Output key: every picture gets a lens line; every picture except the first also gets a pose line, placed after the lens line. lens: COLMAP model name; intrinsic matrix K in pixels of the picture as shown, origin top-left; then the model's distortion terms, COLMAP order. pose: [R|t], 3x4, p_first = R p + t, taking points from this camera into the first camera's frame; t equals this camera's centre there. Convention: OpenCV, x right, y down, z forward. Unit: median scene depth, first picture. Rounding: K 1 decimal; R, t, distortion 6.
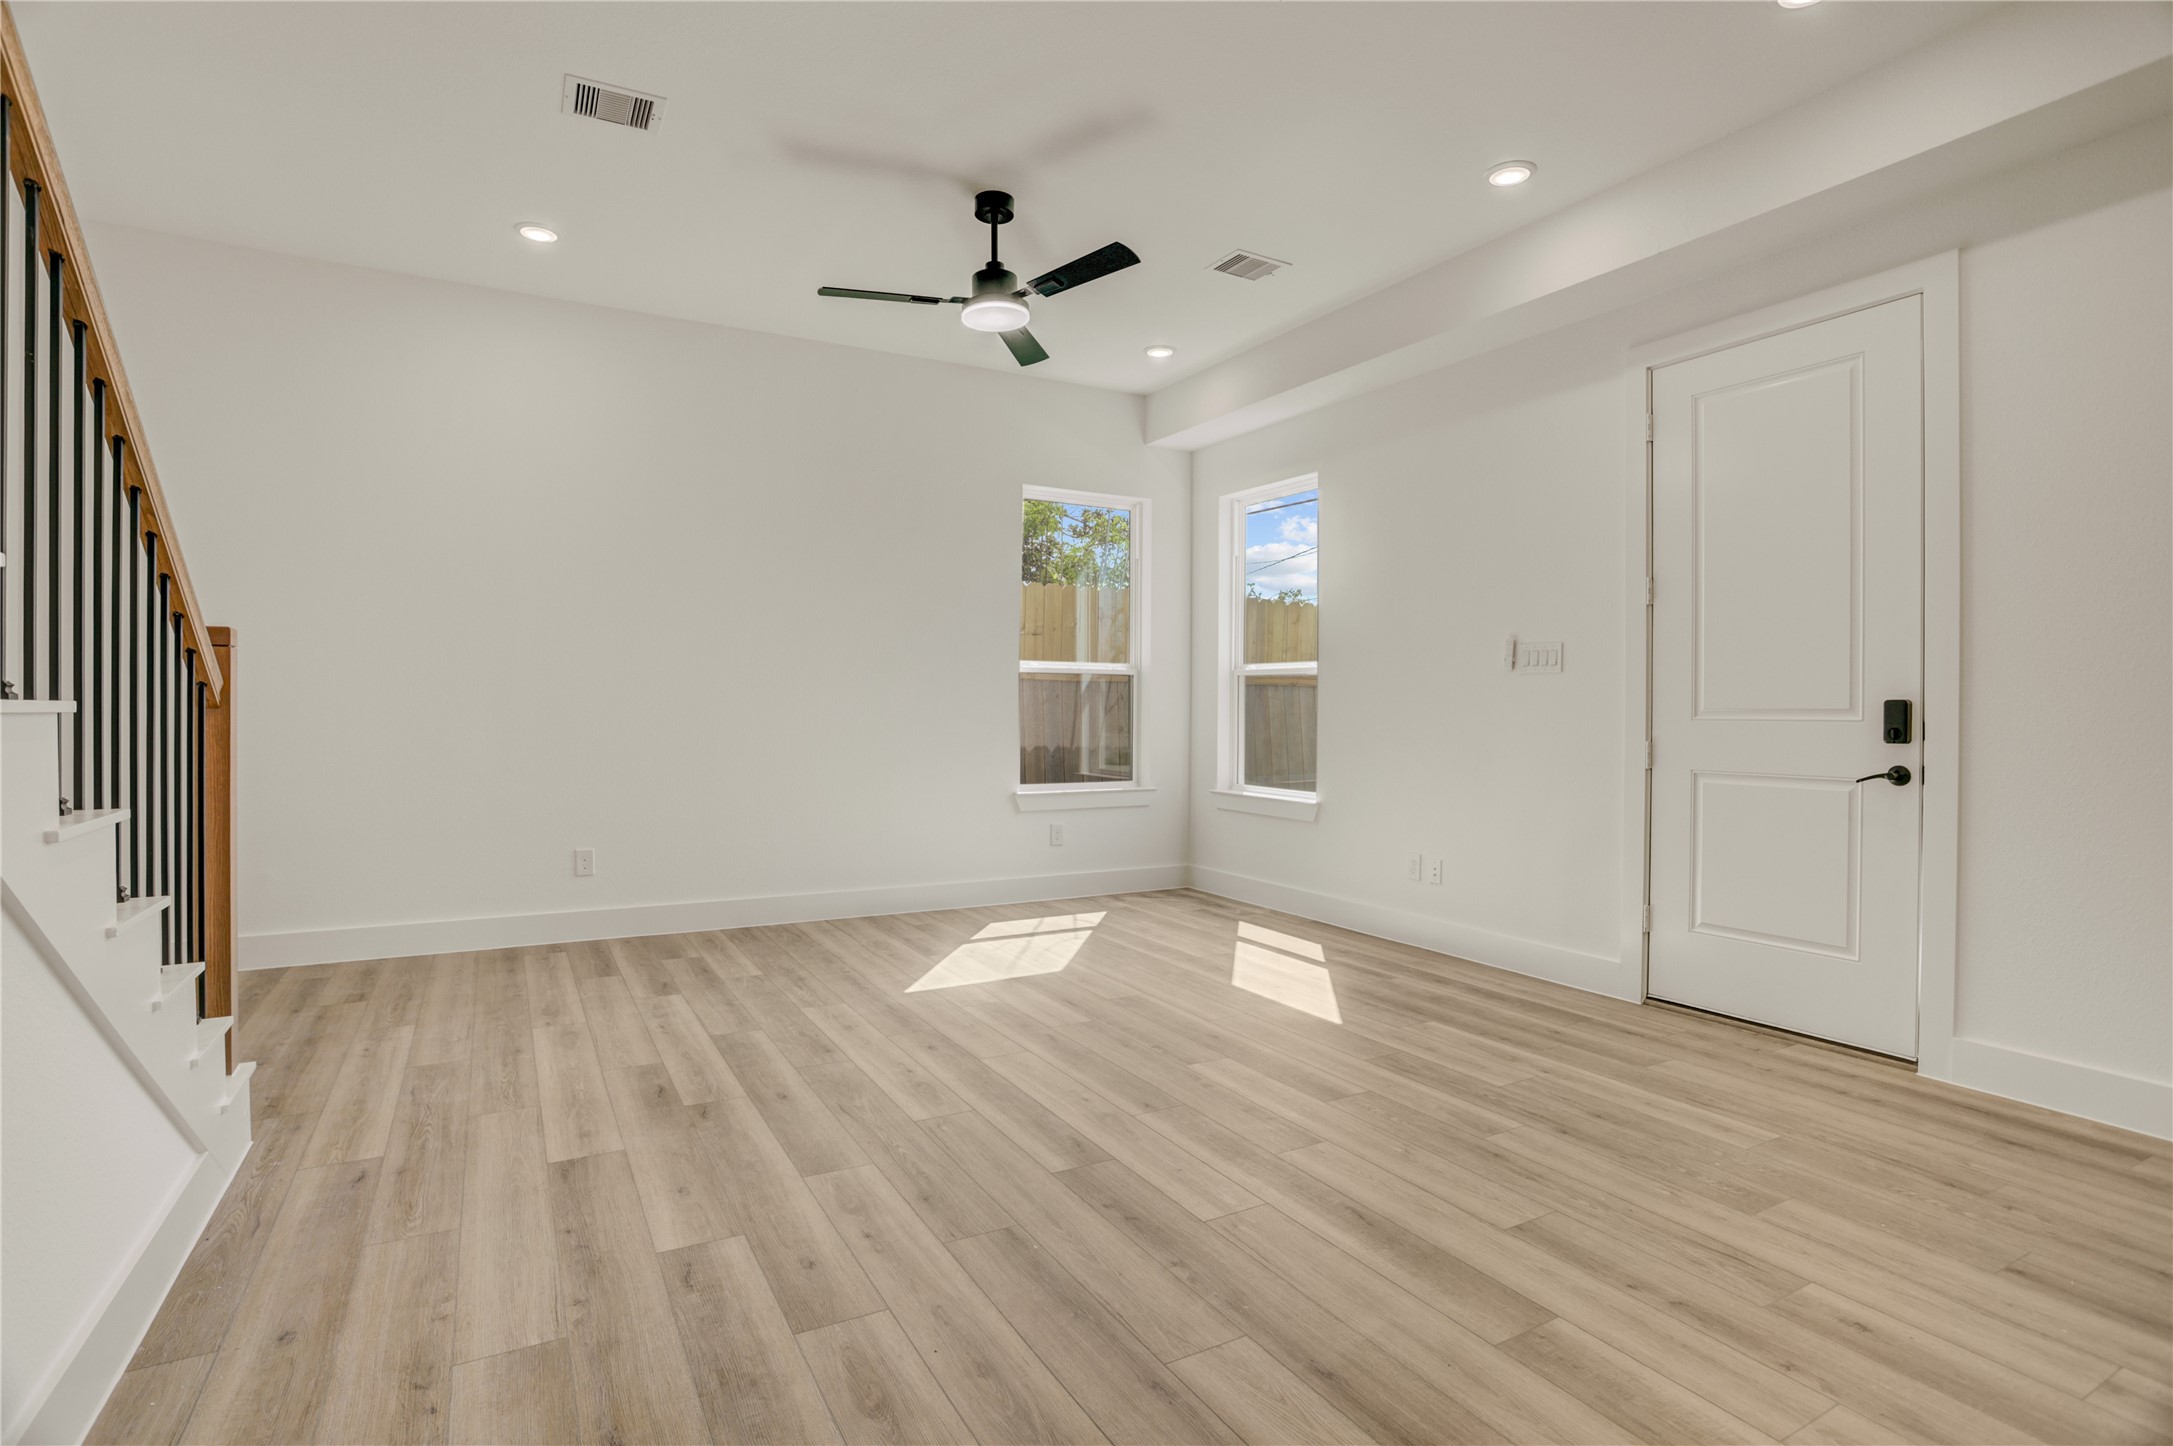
lens RADIAL K [[1066.4, 0, 1090.2], [0, 1066.4, 718.6], [0, 0, 1]] dist [-0.065687, 0.028075]
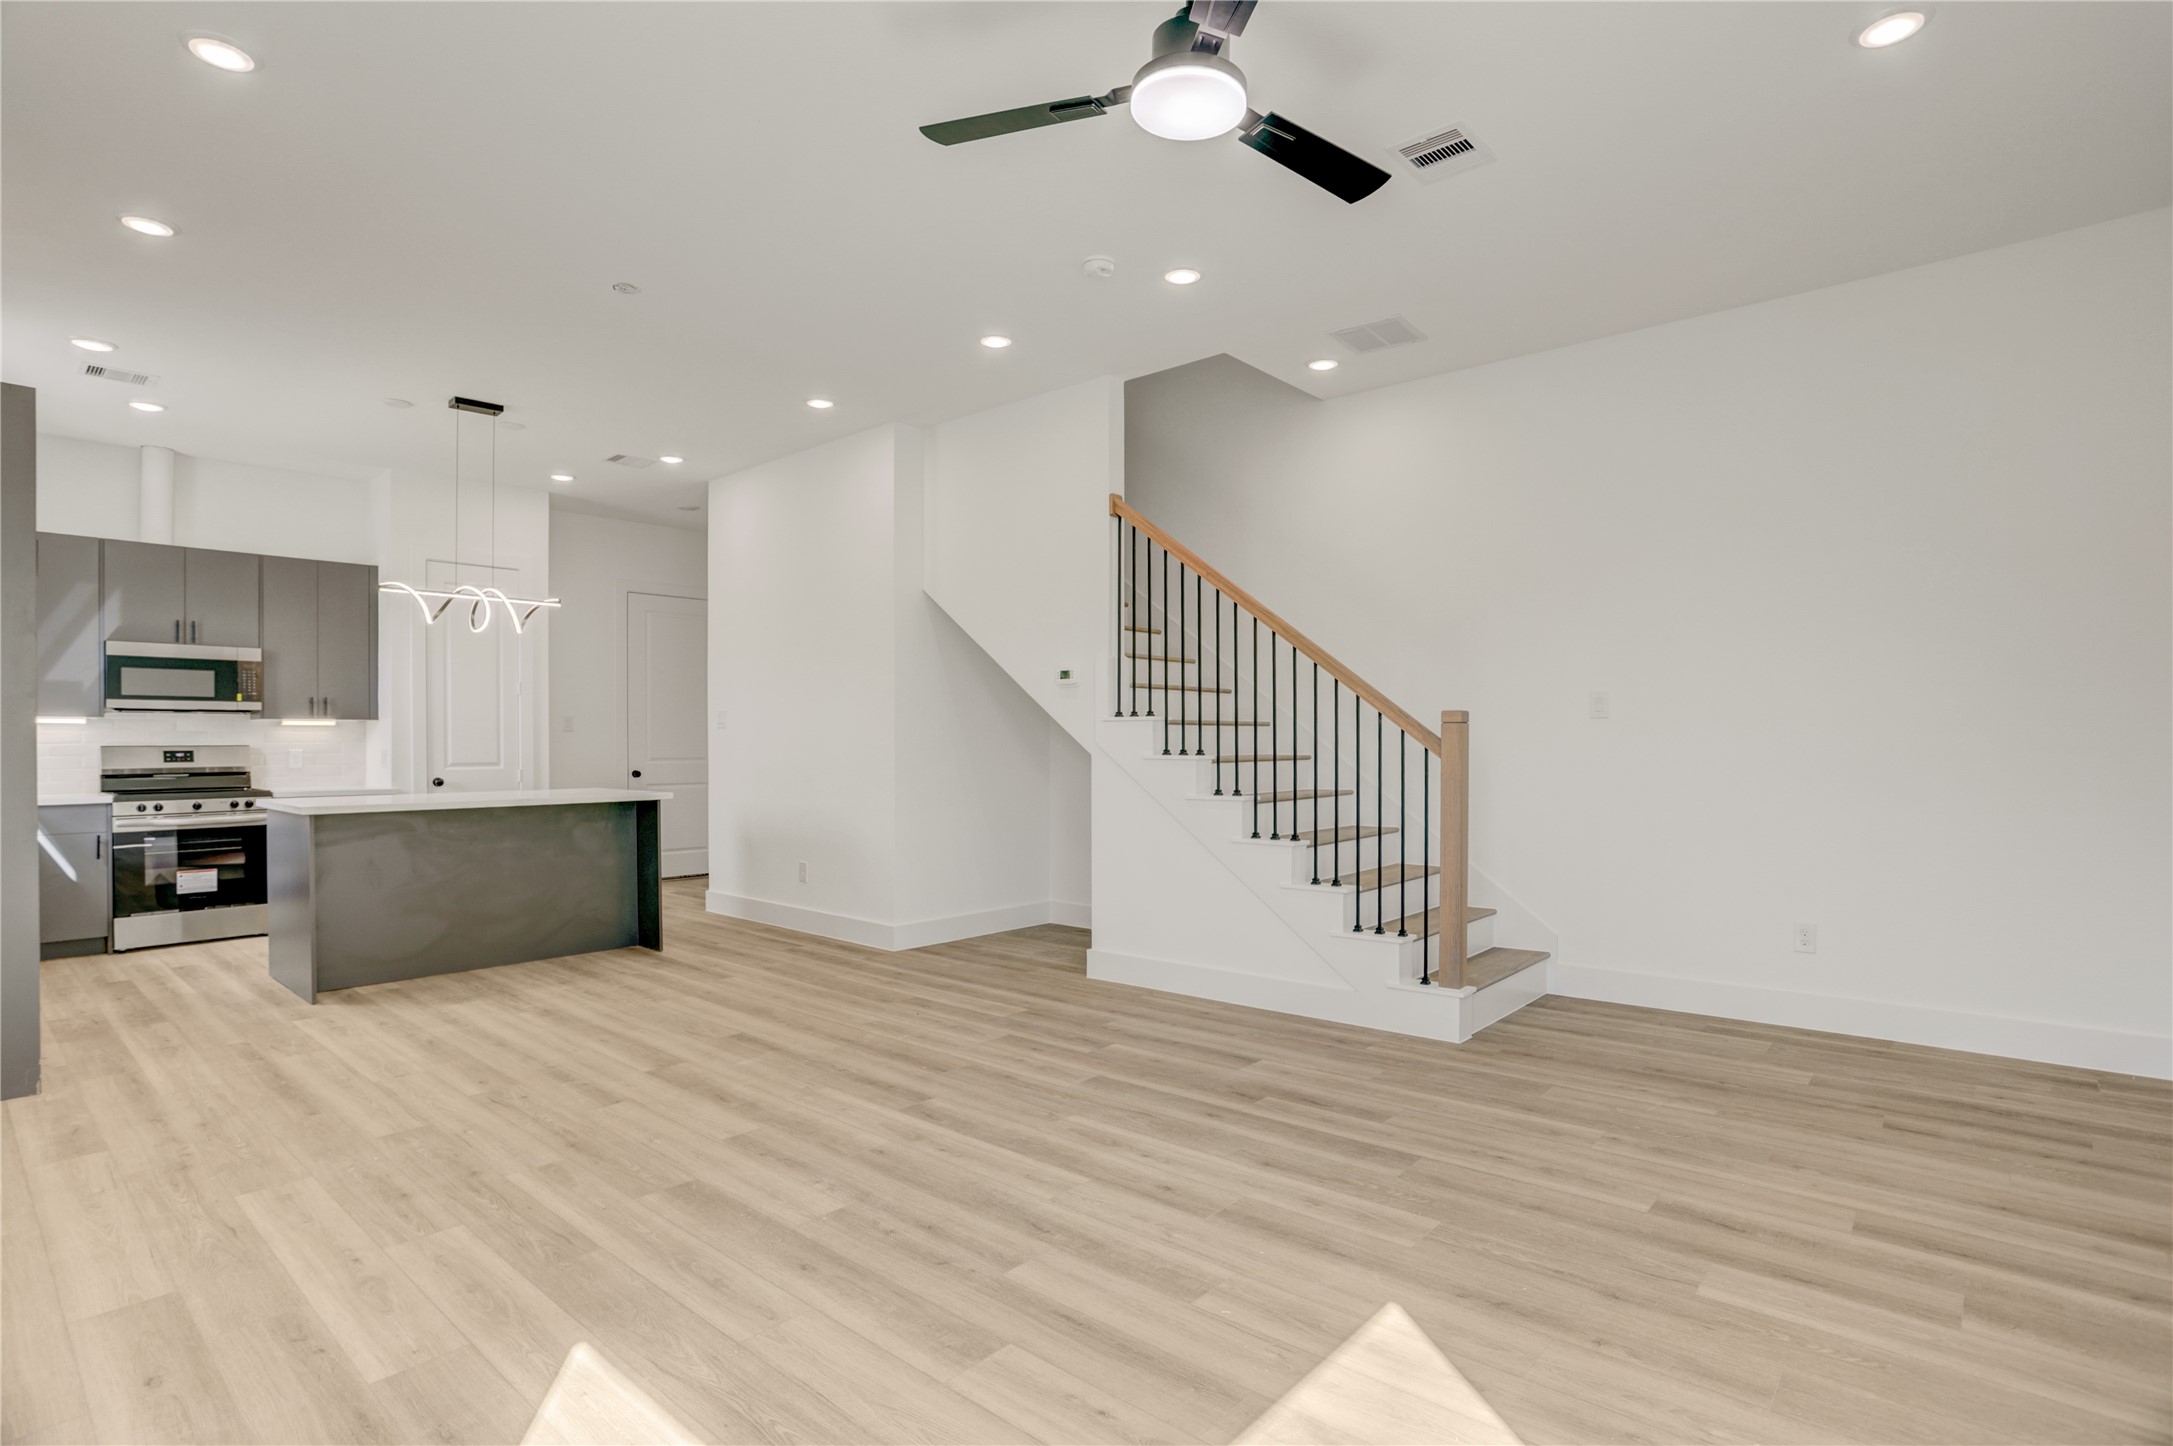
lens RADIAL K [[1068.1, 0, 1064.4], [0, 1068.1, 705.1], [0, 0, 1]] dist [-0.065744, 0.028838]
pose [[-0.951245, -0.012822, -0.308169, 0.195649], [-0.003558, 0.999525, -0.030606, -0.036030], [0.308415, -0.028017, -0.950839, 1.940035]]
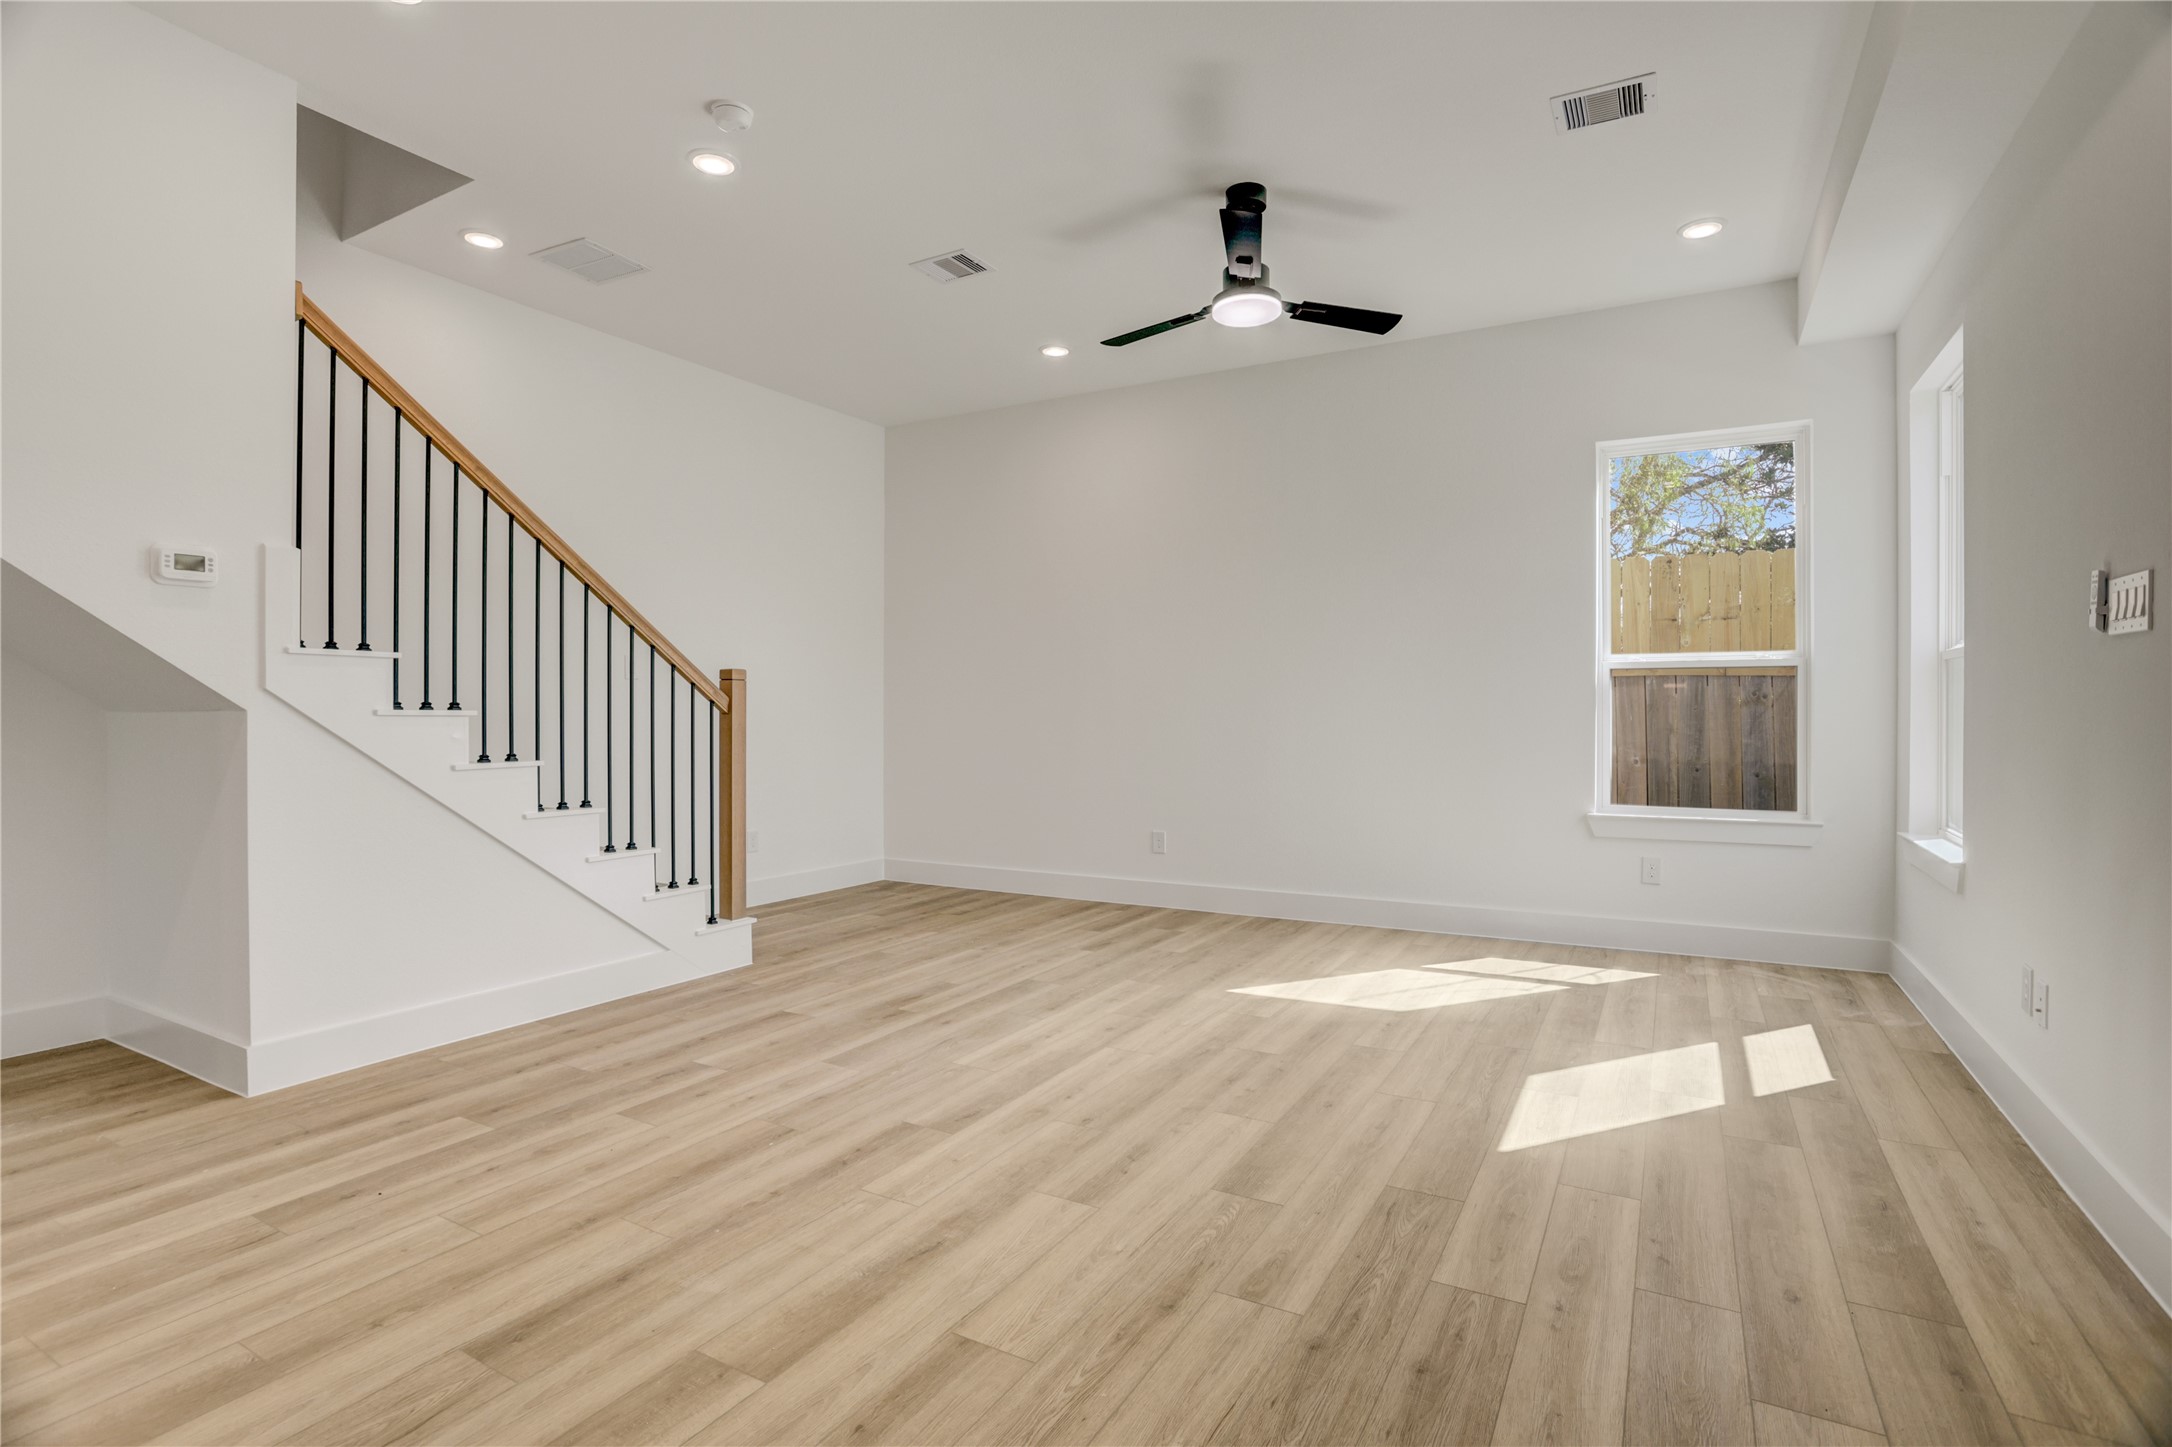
lens RADIAL K [[1066.0, 0, 1089.7], [0, 1066.0, 719.1], [0, 0, 1]] dist [-0.065687, 0.028075]
pose [[0.511630, -0.000419, -0.859206, 0.845102], [-0.005016, 0.999981, -0.003474, 0.000697], [0.859191, 0.006087, 0.511618, 0.478033]]
